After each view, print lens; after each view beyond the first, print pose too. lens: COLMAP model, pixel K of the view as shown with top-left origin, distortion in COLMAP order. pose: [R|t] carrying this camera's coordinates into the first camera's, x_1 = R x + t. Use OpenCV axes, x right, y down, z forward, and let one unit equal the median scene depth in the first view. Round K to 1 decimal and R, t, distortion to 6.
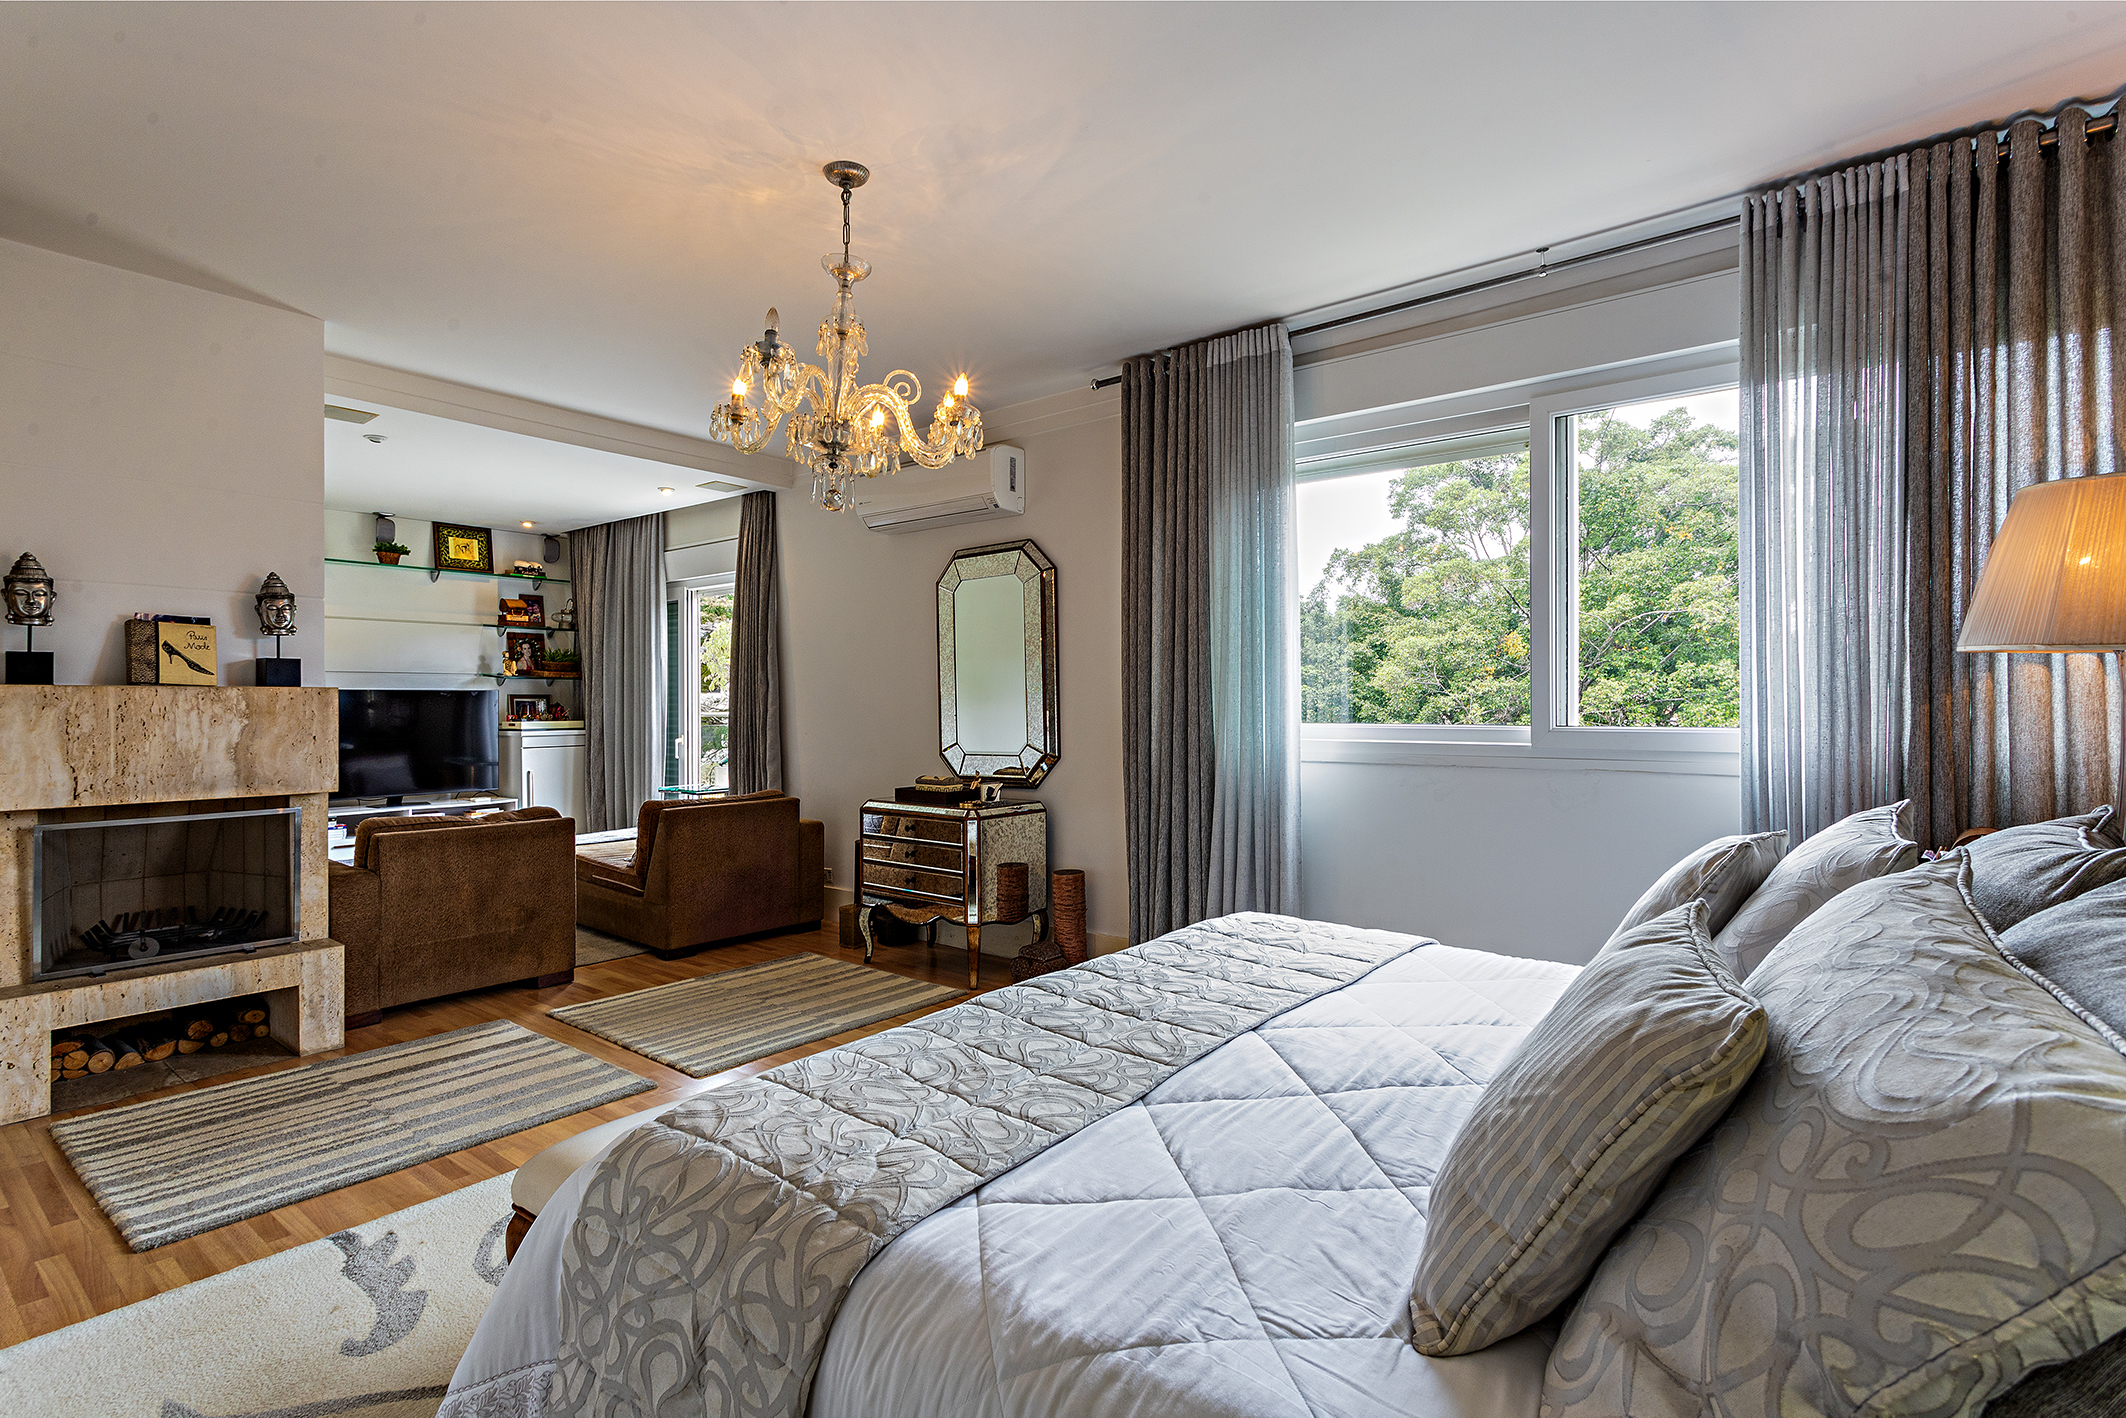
lens RADIAL K [[989.9, 0, 1051.2], [0, 989.9, 703.6], [0, 0, 1]] dist [-0.000730, 0.000030]
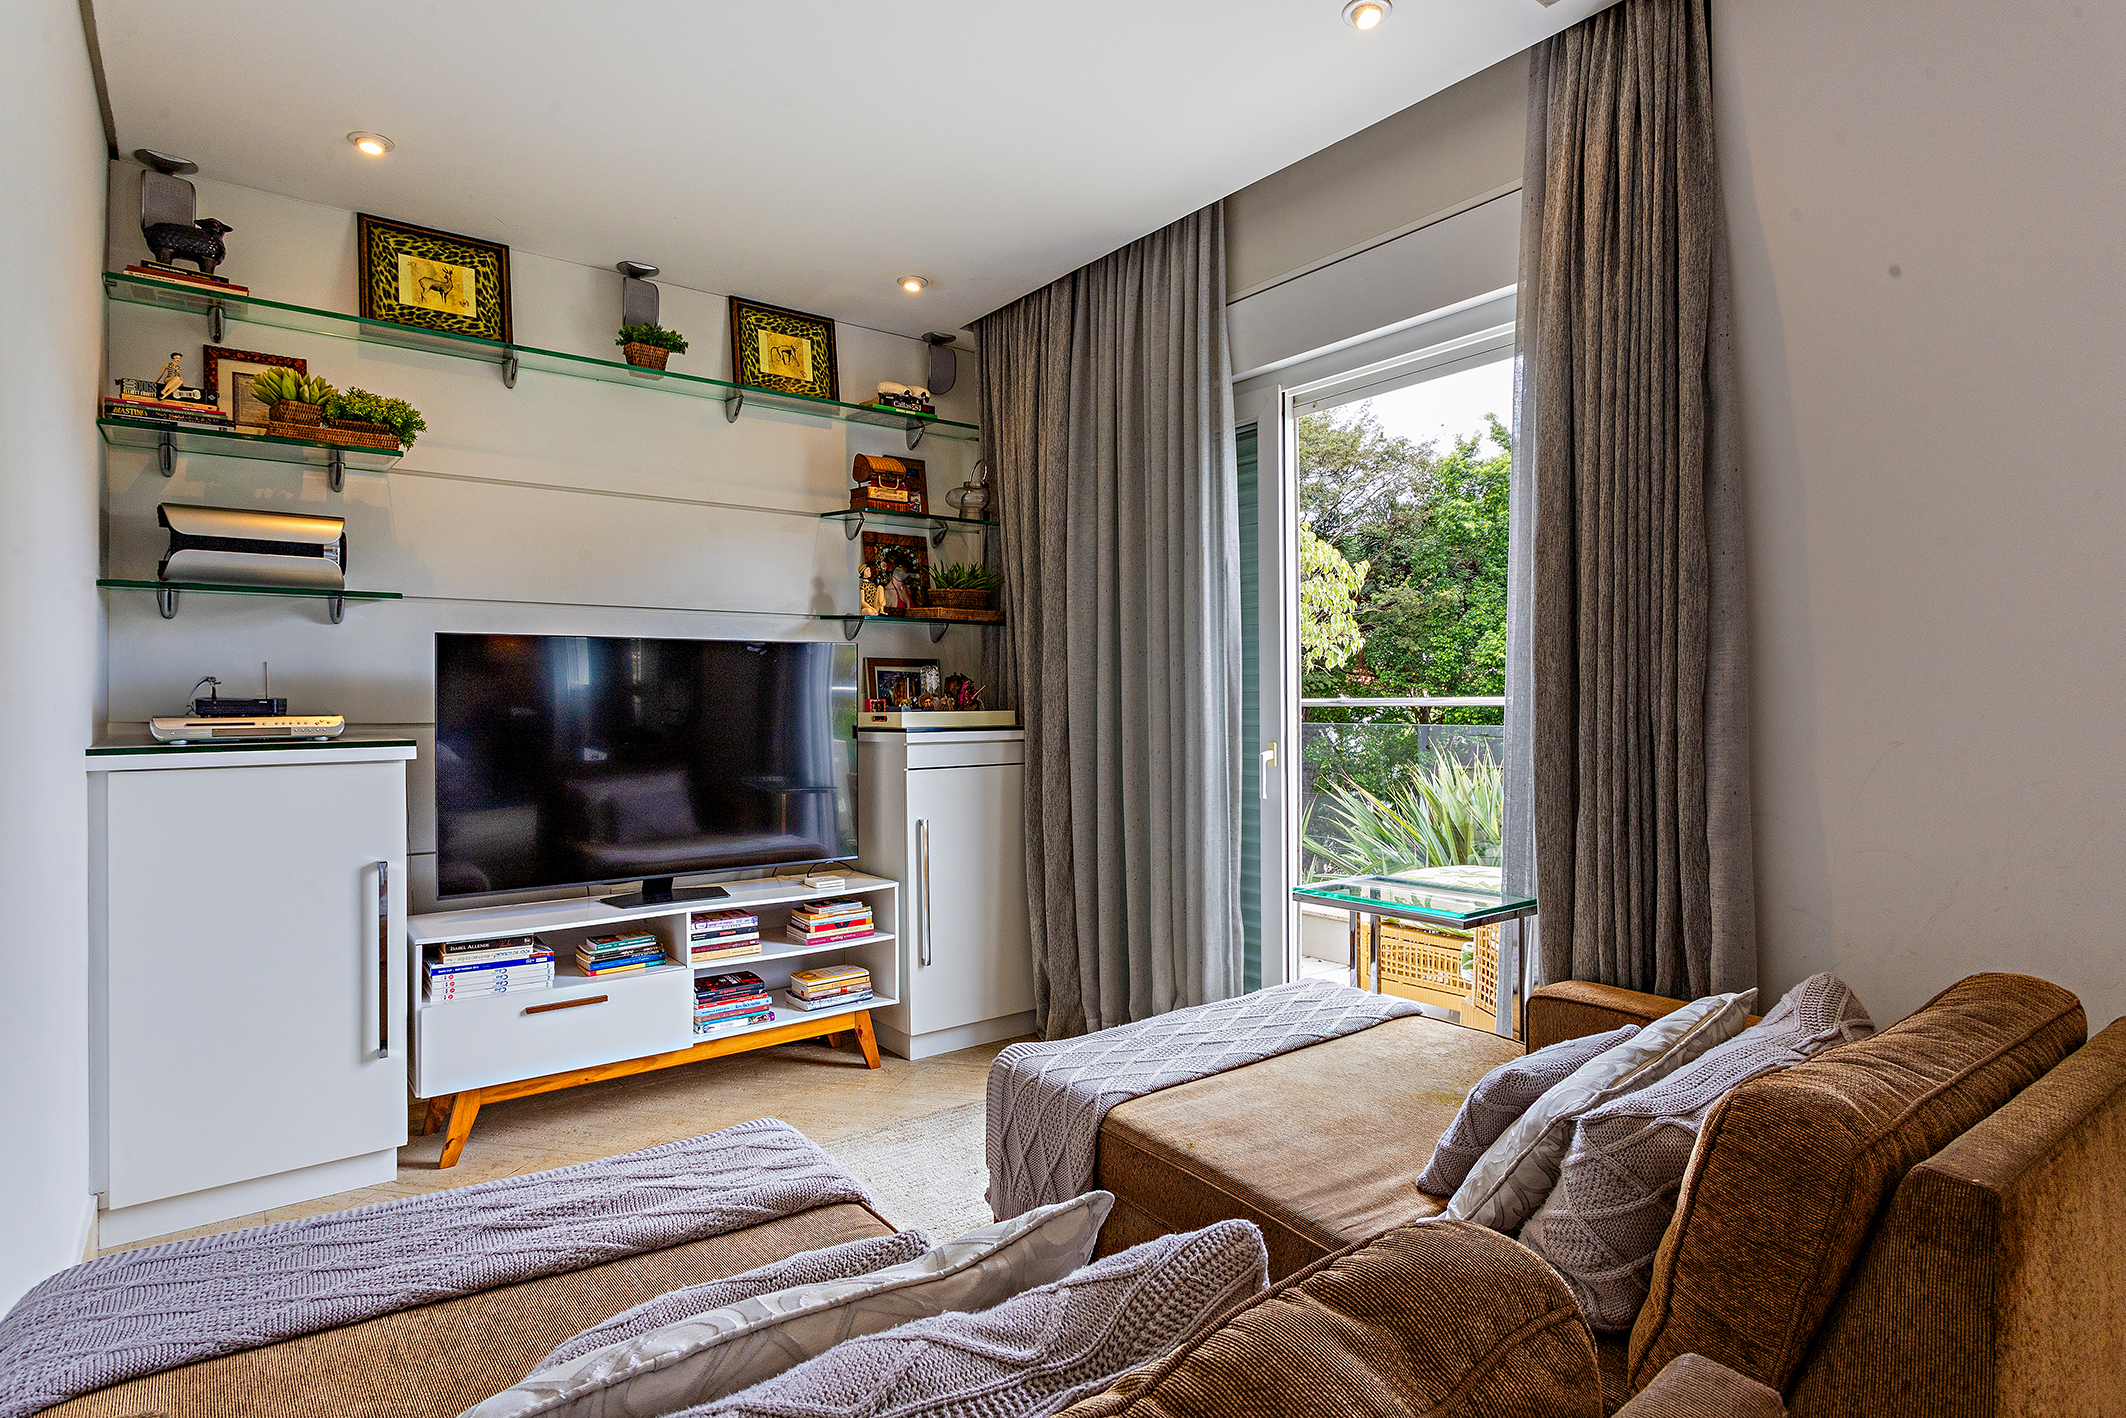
lens RADIAL K [[1087.1, 0, 1063.6], [0, 1087.1, 698.6], [0, 0, 1]] dist [0.001134, 0.000156]
pose [[0.970830, -0.004262, -0.239733, -0.670494], [0.003417, 0.999986, -0.003941, 0.028254], [0.239746, 0.003007, 0.970831, 1.034689]]
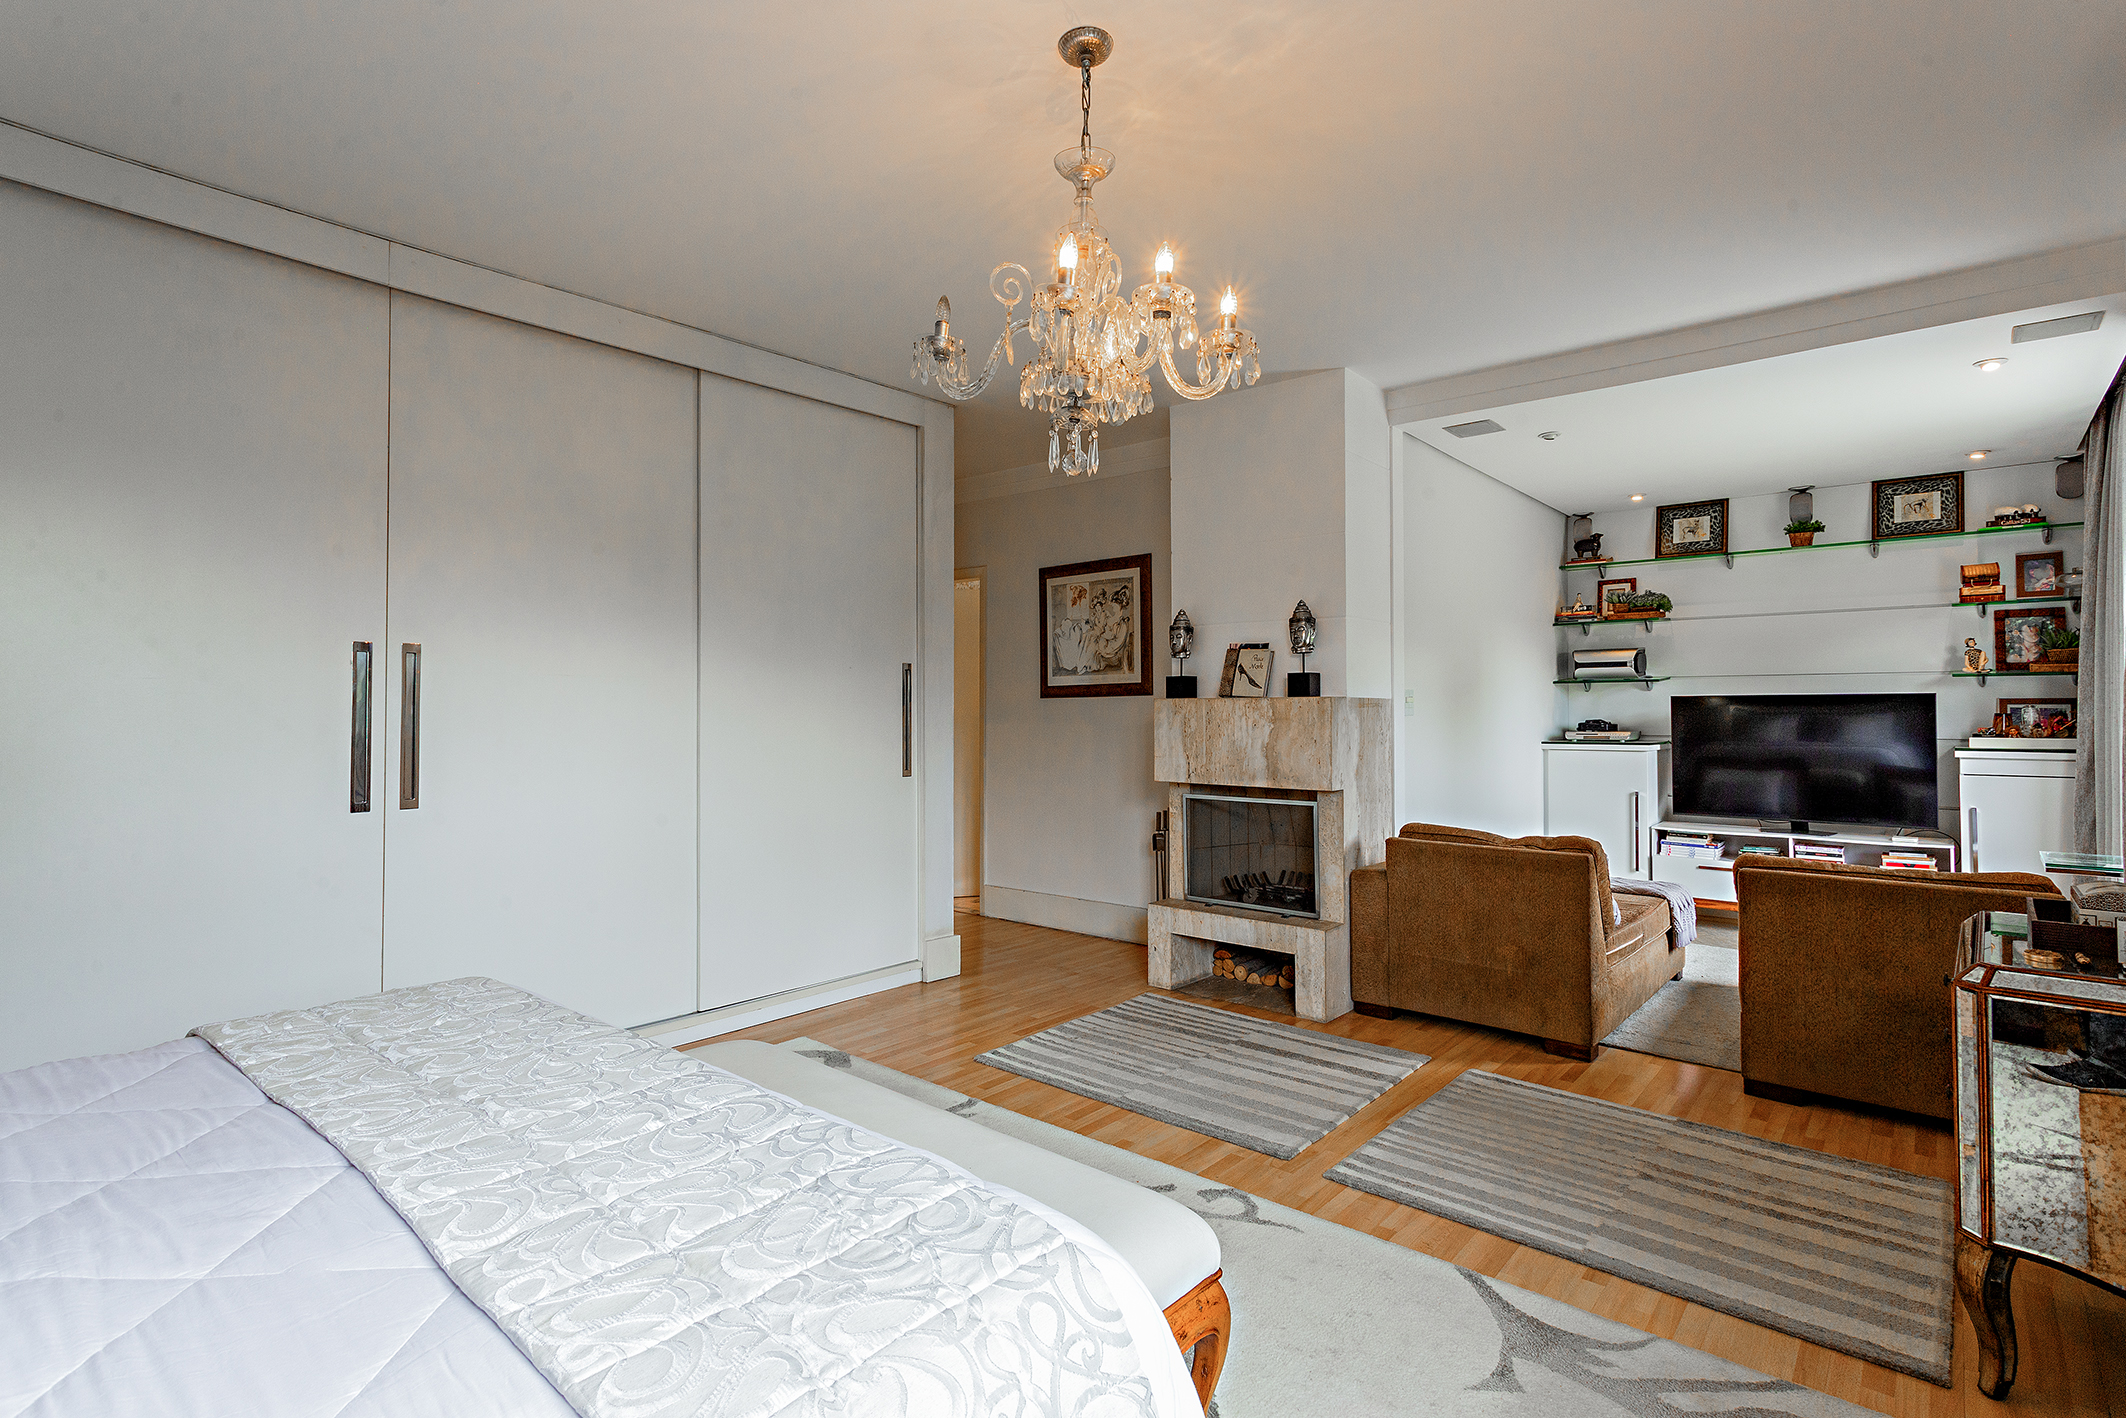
lens RADIAL K [[1040.7, 0, 1055.3], [0, 1040.7, 702.1], [0, 0, 1]] dist [0.000526, 0.000140]
pose [[-0.037153, -0.005770, -0.999293, 0.455050], [-0.001206, 0.999983, -0.005729, -0.003461], [0.999309, 0.000992, -0.037160, 0.740566]]
